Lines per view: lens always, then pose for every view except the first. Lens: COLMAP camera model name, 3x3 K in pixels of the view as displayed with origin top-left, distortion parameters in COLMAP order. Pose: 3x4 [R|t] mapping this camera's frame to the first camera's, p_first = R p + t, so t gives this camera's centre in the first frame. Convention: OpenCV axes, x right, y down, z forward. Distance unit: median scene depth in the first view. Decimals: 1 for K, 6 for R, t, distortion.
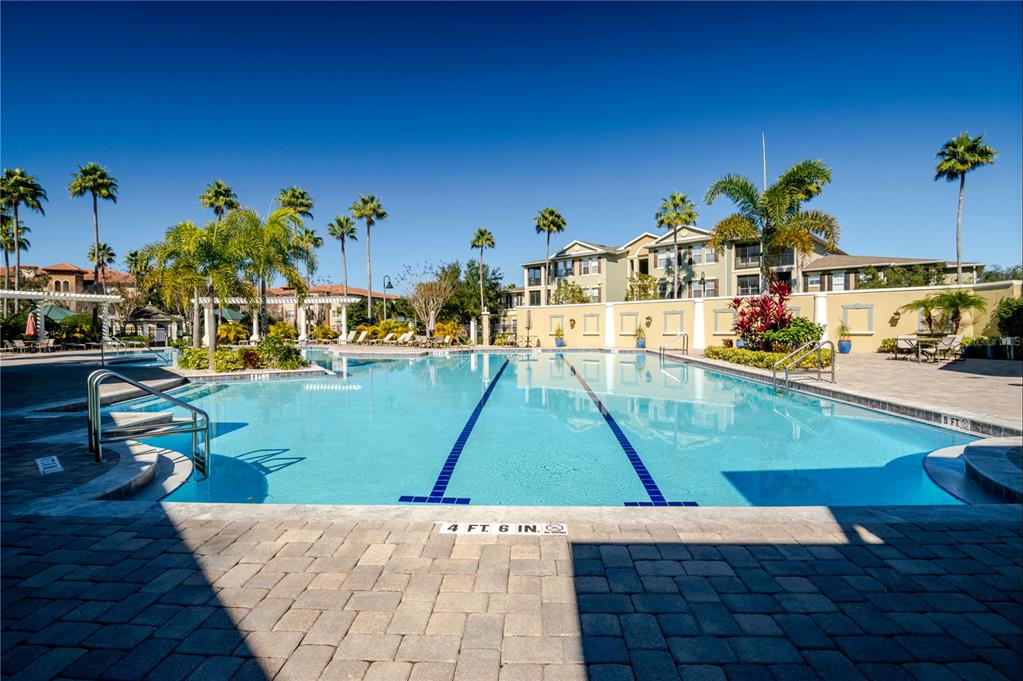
lens RADIAL K [[512.6, 0, 496.6], [0, 512.6, 339.2], [0, 0, 1]] dist [-0.017433, -0.003244]
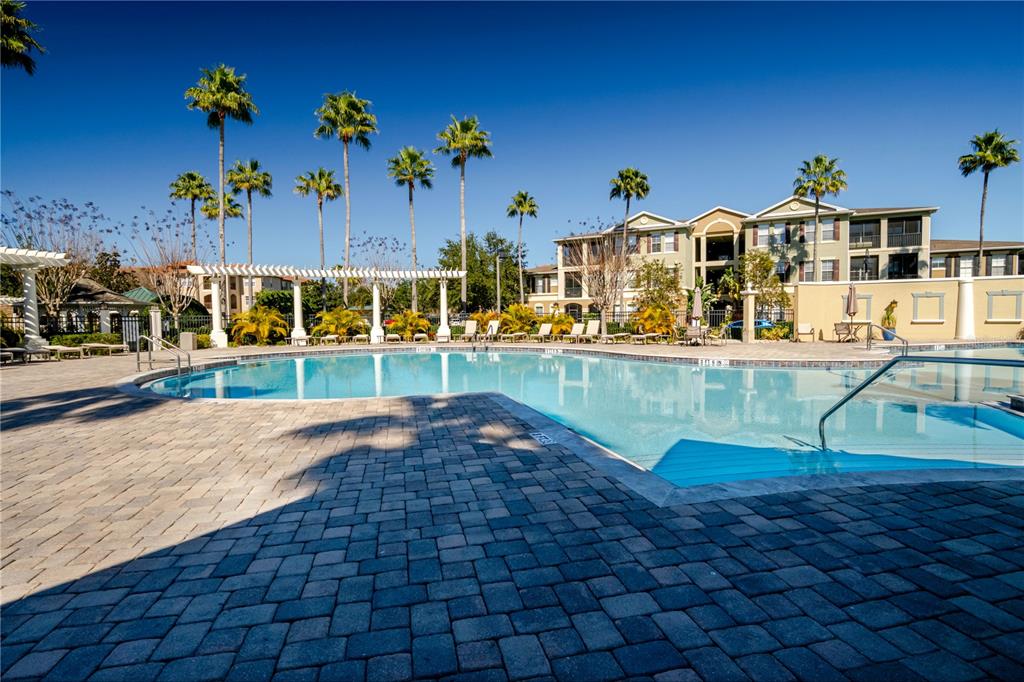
lens RADIAL K [[513.1, 0, 505.2], [0, 513.1, 348.7], [0, 0, 1]] dist [-0.017433, -0.003244]
pose [[0.960730, -0.021099, 0.276681, -0.349750], [0.011058, 0.999224, 0.037802, -0.003190], [-0.277264, -0.033258, 0.960218, 0.295596]]
